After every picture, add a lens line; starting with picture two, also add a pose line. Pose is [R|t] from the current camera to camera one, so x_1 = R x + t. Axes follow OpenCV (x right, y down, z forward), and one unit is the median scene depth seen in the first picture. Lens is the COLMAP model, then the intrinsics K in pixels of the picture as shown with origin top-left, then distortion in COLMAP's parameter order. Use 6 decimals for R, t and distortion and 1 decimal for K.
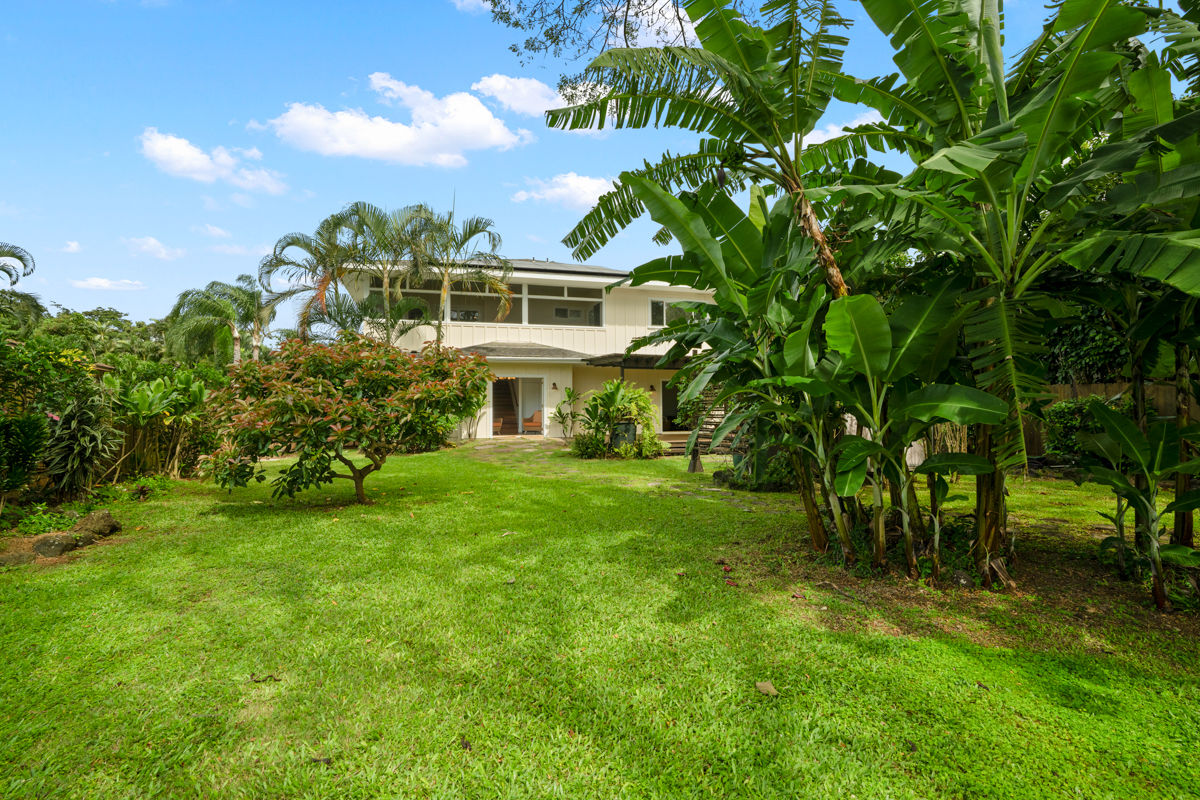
lens RADIAL K [[541.4, 0, 594.8], [0, 541.4, 405.2], [0, 0, 1]] dist [-0.015507, 0.000632]
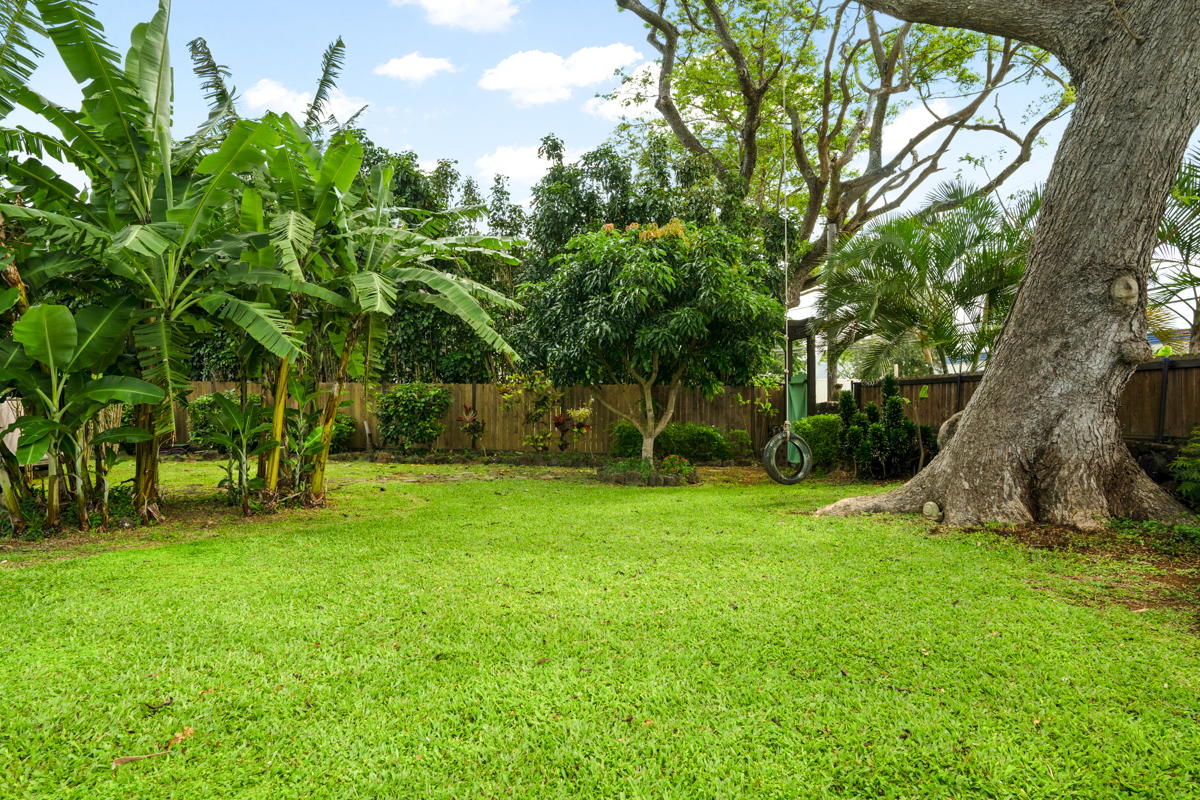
lens RADIAL K [[625.8, 0, 601.9], [0, 625.8, 392.3], [0, 0, 1]] dist [-0.057439, 0.036894]
pose [[0.281144, 0.031114, 0.959161, -0.128853], [-0.015301, 0.999493, -0.027937, 0.007276], [-0.959544, -0.006821, 0.281477, -0.159659]]
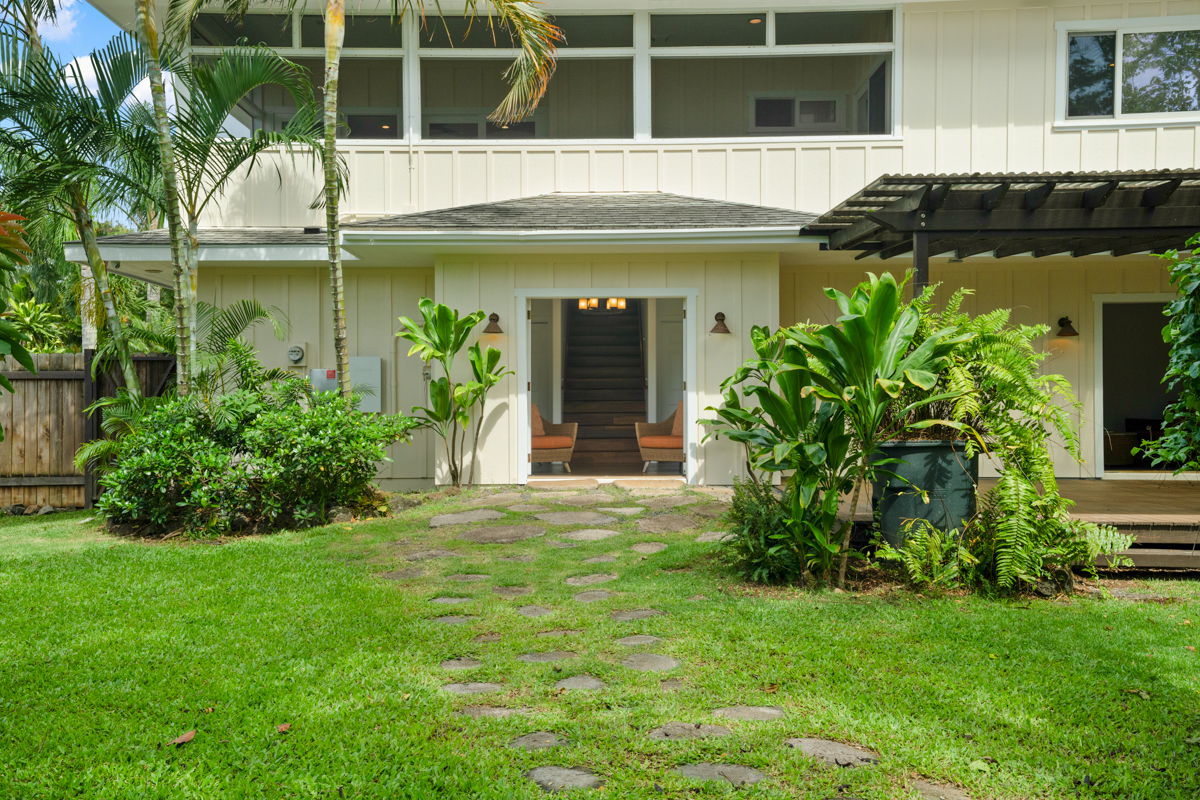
lens RADIAL K [[1128.1, 0, 596.9], [0, 1128.1, 399.3], [0, 0, 1]] dist [0.132129, 0.002363]
pose [[0.955205, -0.001006, -0.295943, 0.067043], [0.003401, 0.999966, 0.007577, 0.005480], [0.295925, -0.008244, 0.955176, 0.438530]]
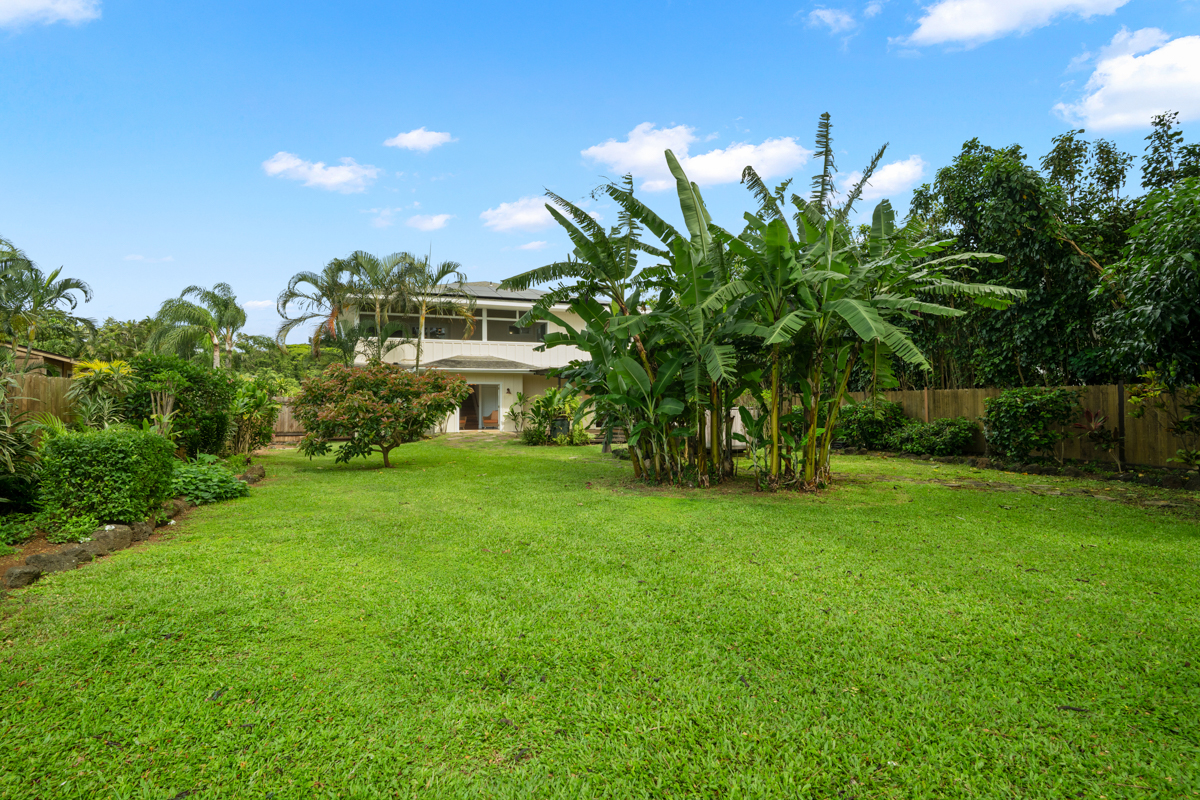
lens RADIAL K [[541.4, 0, 594.8], [0, 541.4, 405.2], [0, 0, 1]] dist [-0.015507, 0.000632]
pose [[0.996648, 0.001359, 0.081794, 0.029648], [-0.001317, 0.999999, -0.000562, -0.002082], [-0.081794, 0.000453, 0.996649, -0.356051]]
